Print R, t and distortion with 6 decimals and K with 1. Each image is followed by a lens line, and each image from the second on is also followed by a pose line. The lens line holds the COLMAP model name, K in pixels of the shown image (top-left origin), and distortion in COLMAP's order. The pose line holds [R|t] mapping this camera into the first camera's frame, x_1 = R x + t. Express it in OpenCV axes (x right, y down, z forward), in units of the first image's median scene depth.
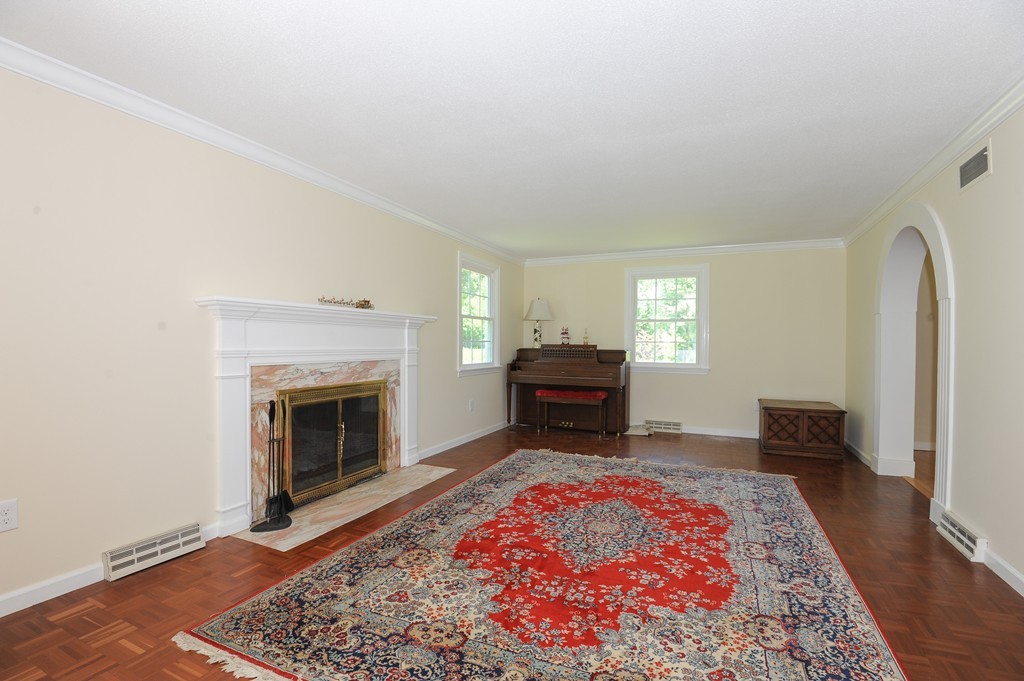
lens RADIAL K [[482.4, 0, 506.8], [0, 482.4, 343.0], [0, 0, 1]] dist [-0.016769, -0.018420]
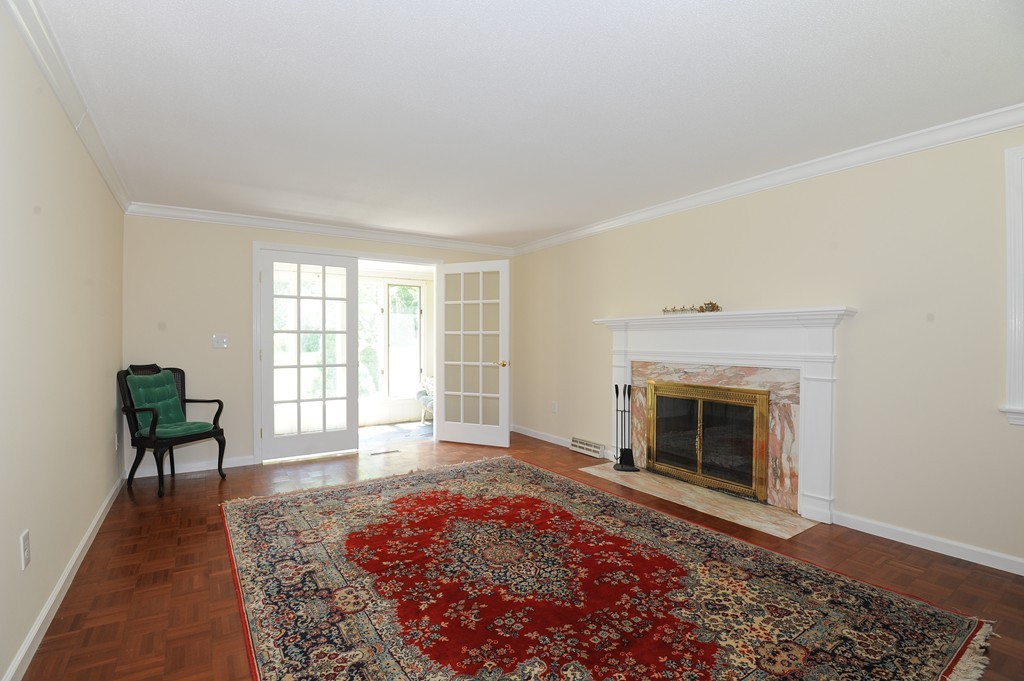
lens RADIAL K [[482.4, 0, 506.8], [0, 482.4, 343.0], [0, 0, 1]] dist [-0.016769, -0.018420]
pose [[-0.554348, -0.002826, -0.832280, 0.847364], [-0.006853, 0.999976, 0.001169, -0.006230], [0.832257, 0.006351, -0.554354, 1.348549]]
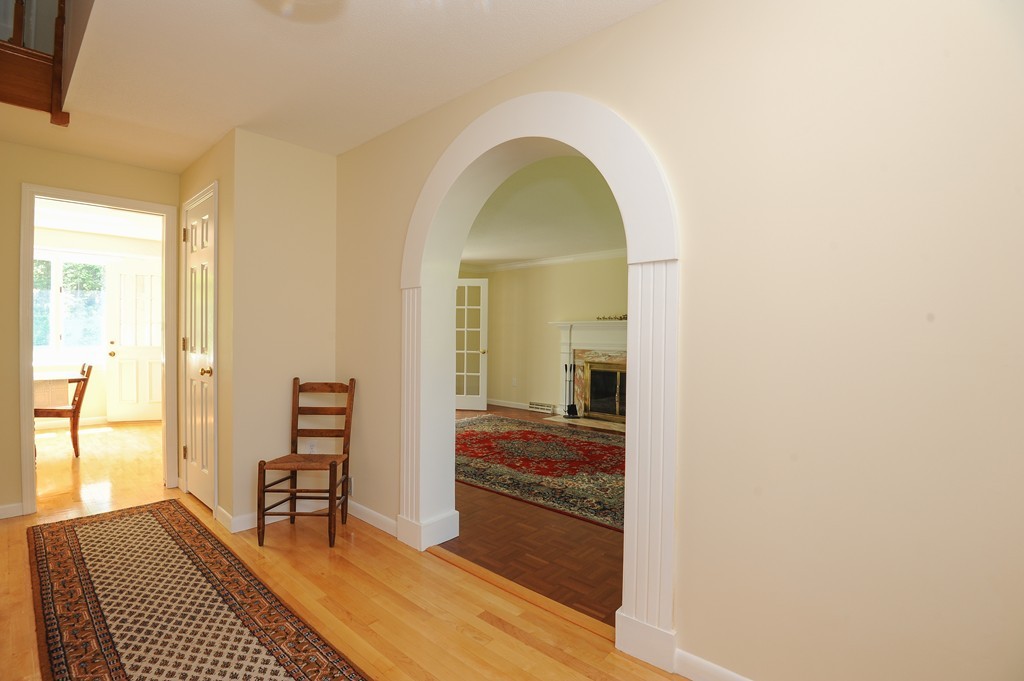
lens RADIAL K [[482.4, 0, 506.8], [0, 482.4, 343.0], [0, 0, 1]] dist [-0.016769, -0.018420]
pose [[-0.323970, 0.002081, -0.946065, 1.639595], [-0.013980, 0.999878, 0.006987, 0.004605], [0.945964, 0.015489, -0.323902, 1.298345]]
